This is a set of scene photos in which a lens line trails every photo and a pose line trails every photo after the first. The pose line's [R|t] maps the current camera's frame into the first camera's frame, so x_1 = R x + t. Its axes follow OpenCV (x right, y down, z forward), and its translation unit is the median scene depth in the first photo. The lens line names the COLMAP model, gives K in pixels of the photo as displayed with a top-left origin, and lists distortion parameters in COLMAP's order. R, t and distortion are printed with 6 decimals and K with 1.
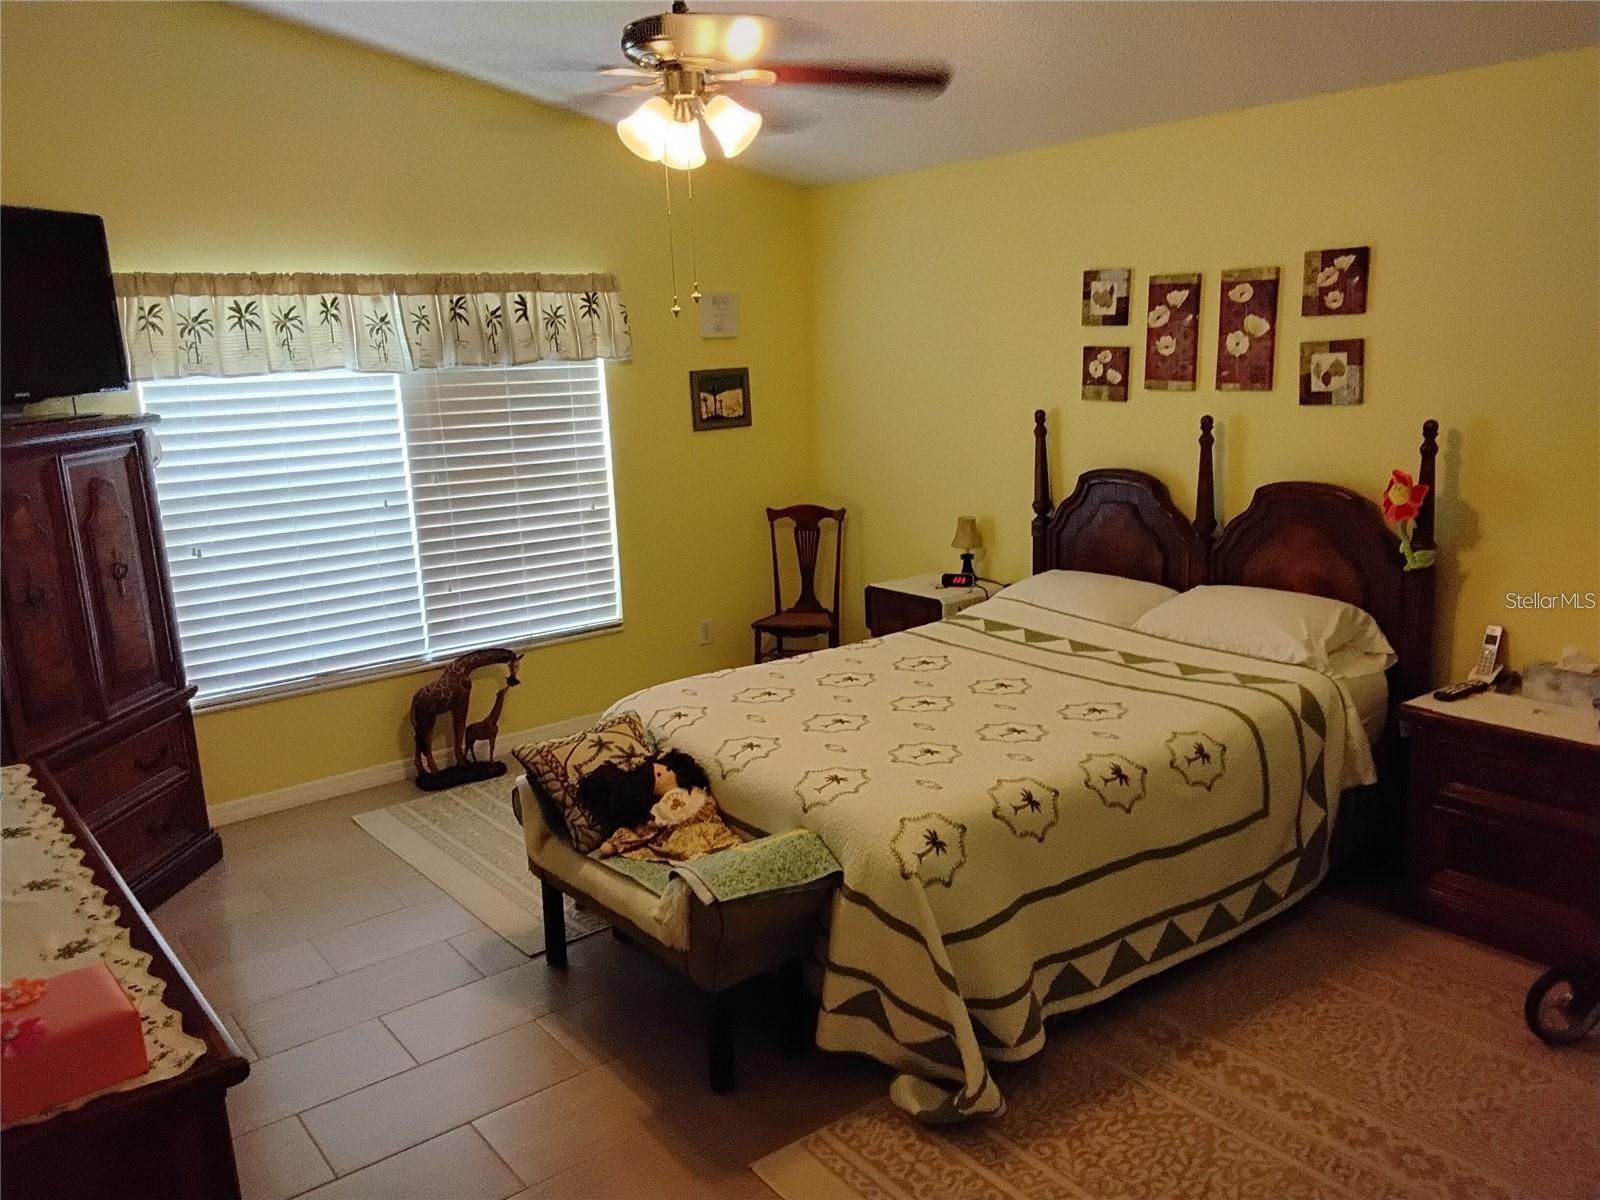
lens RADIAL K [[1252.0, 0, 799.9], [0, 1252.0, 609.9], [0, 0, 1]] dist [0.109254, -0.149995]
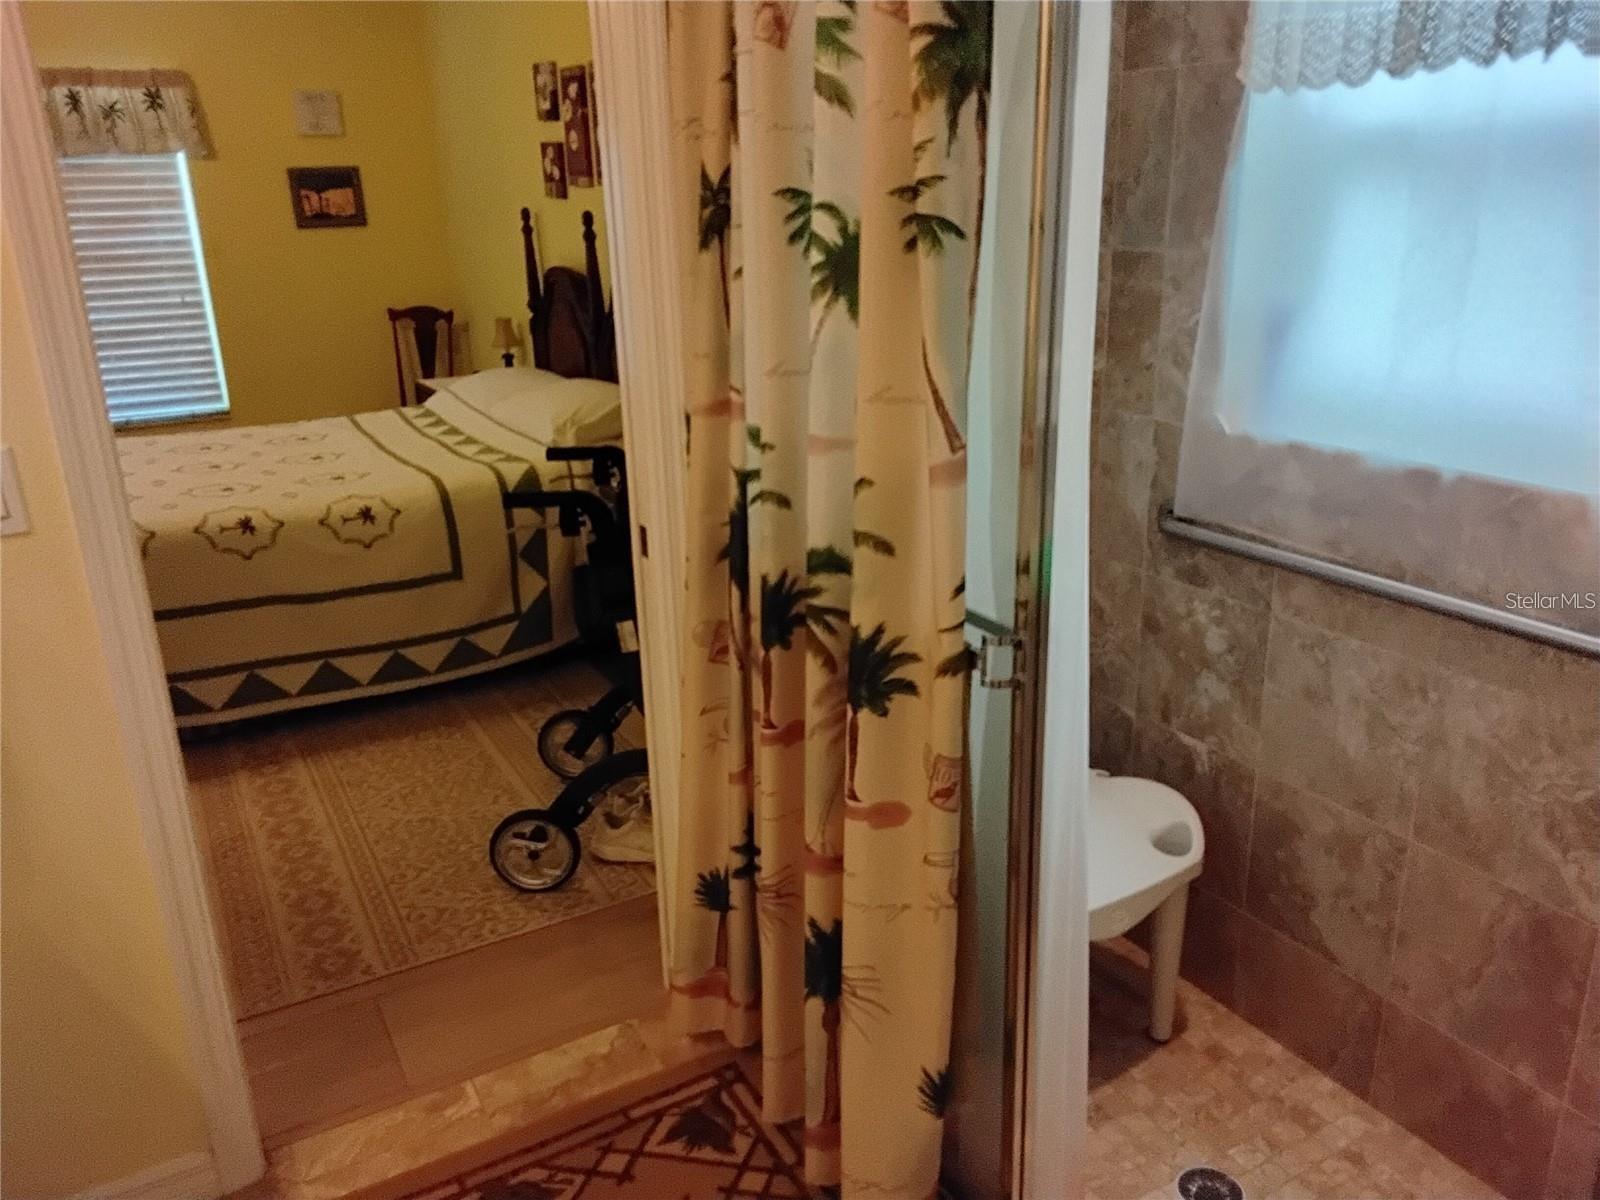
lens RADIAL K [[1252.0, 0, 799.9], [0, 1252.0, 609.9], [0, 0, 1]] dist [0.109254, -0.149995]
pose [[0.990570, 0.053008, -0.126341, 0.520201], [-0.037695, 0.991979, 0.120653, 0.030608], [0.131723, -0.114752, 0.984622, -0.022349]]
